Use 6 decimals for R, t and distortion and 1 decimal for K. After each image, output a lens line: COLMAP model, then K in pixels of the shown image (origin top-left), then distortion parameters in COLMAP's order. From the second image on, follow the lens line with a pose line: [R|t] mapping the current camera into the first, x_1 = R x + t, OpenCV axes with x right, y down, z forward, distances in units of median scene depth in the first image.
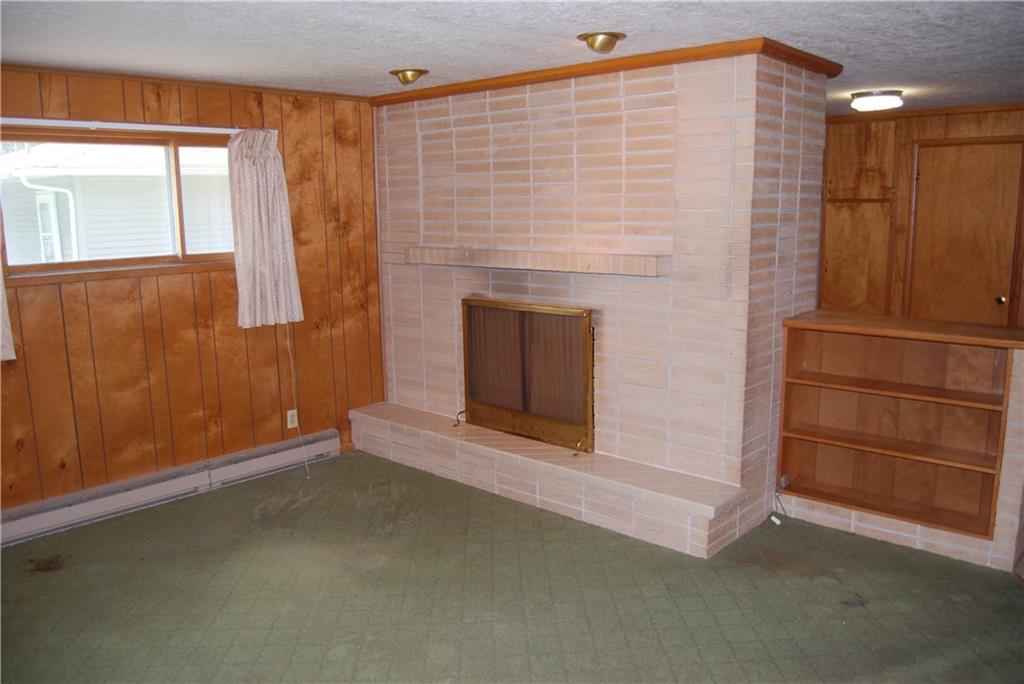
lens RADIAL K [[809.1, 0, 512.0], [0, 809.1, 342.0], [0, 0, 1]] dist [-0.081682, -0.002613]
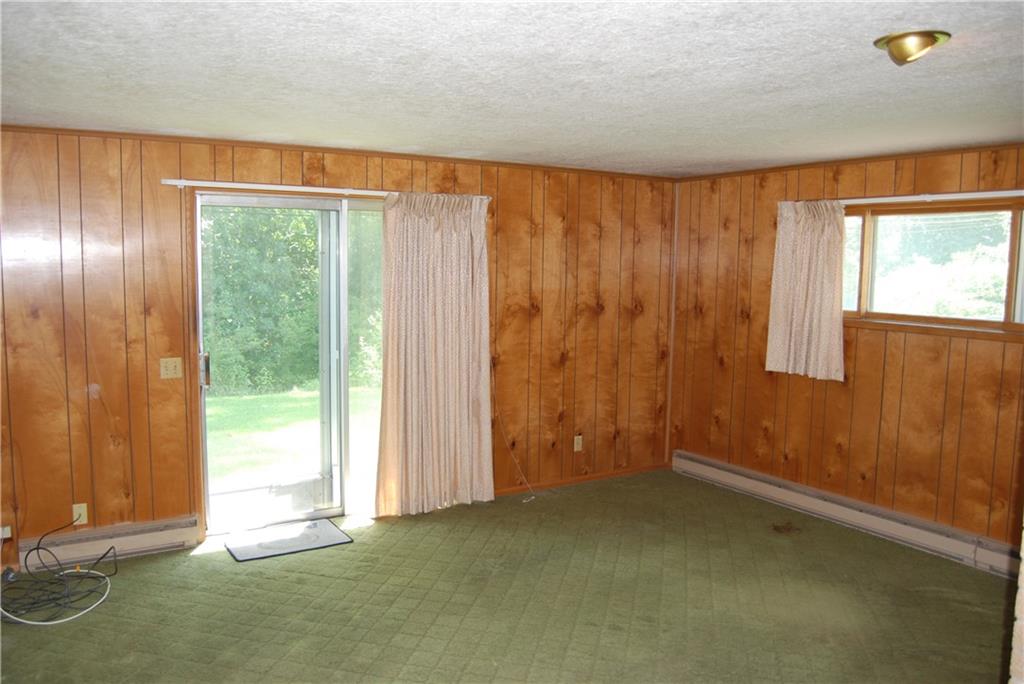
lens RADIAL K [[809.1, 0, 512.0], [0, 809.1, 342.0], [0, 0, 1]] dist [-0.081682, -0.002613]
pose [[-0.284510, 0.096740, -0.953780, 0.724670], [-0.175527, 0.972821, 0.151030, -0.135050], [0.942467, 0.210384, -0.259797, 0.748115]]
